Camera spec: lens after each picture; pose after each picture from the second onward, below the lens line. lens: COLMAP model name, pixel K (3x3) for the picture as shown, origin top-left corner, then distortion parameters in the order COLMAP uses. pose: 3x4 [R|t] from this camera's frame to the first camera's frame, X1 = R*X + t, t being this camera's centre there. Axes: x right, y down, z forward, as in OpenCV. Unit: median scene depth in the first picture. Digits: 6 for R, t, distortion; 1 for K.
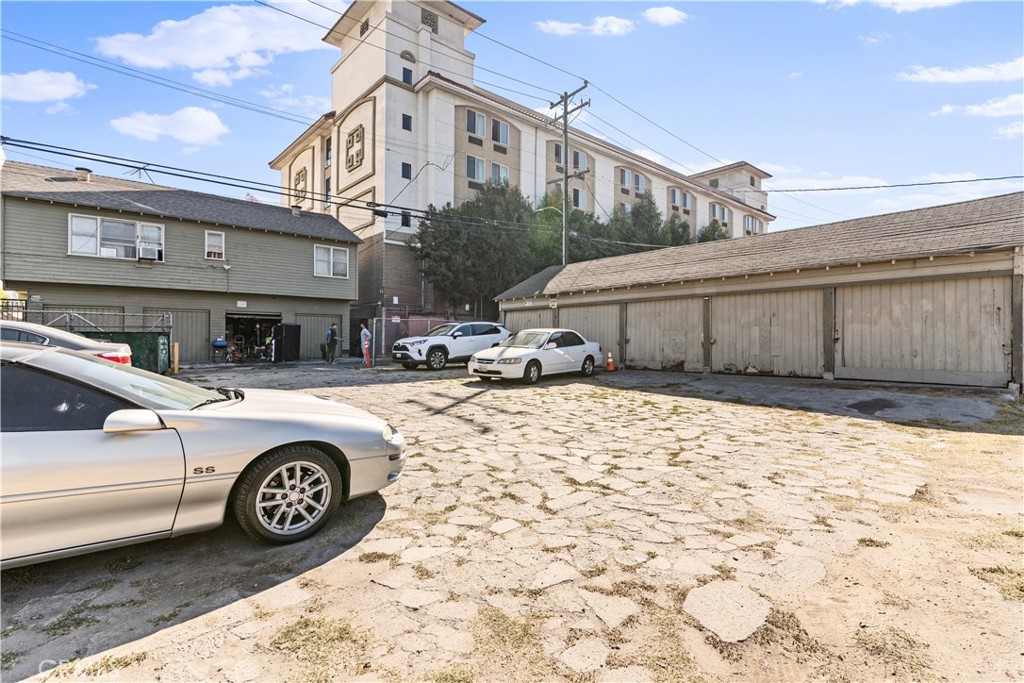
lens RADIAL K [[494.0, 0, 509.3], [0, 494.0, 339.3], [0, 0, 1]] dist [0.001342, 0.000016]
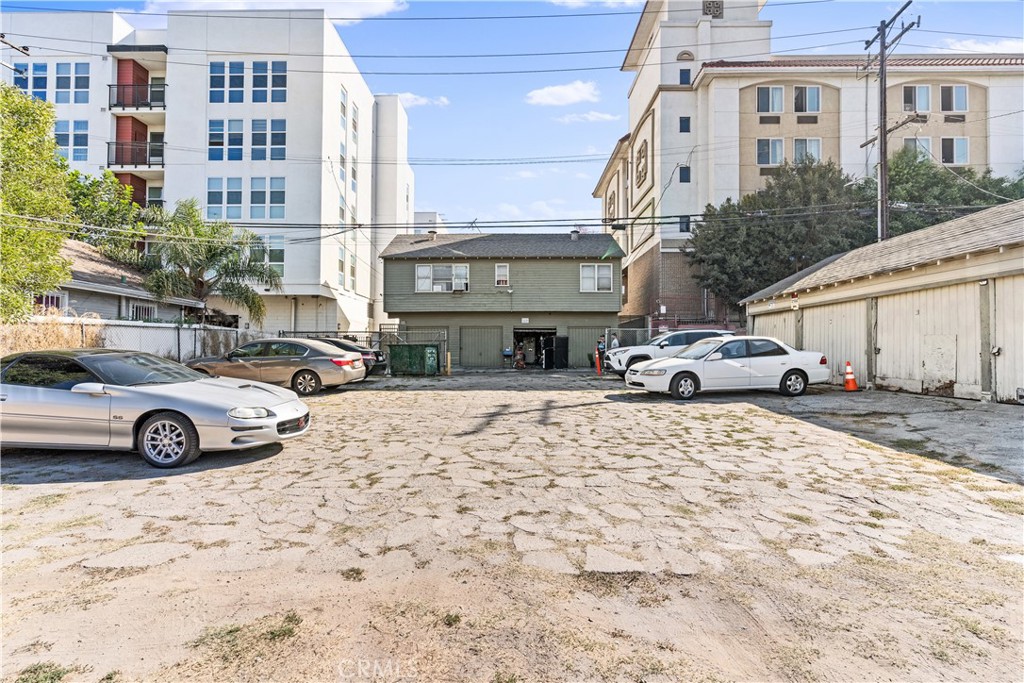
lens RADIAL K [[494.0, 0, 509.3], [0, 494.0, 339.3], [0, 0, 1]] dist [0.001342, 0.000016]
pose [[0.738713, -0.016245, -0.673824, 0.279459], [0.002202, 0.999762, -0.021689, 0.001168], [0.674016, 0.014539, 0.738573, 0.094162]]
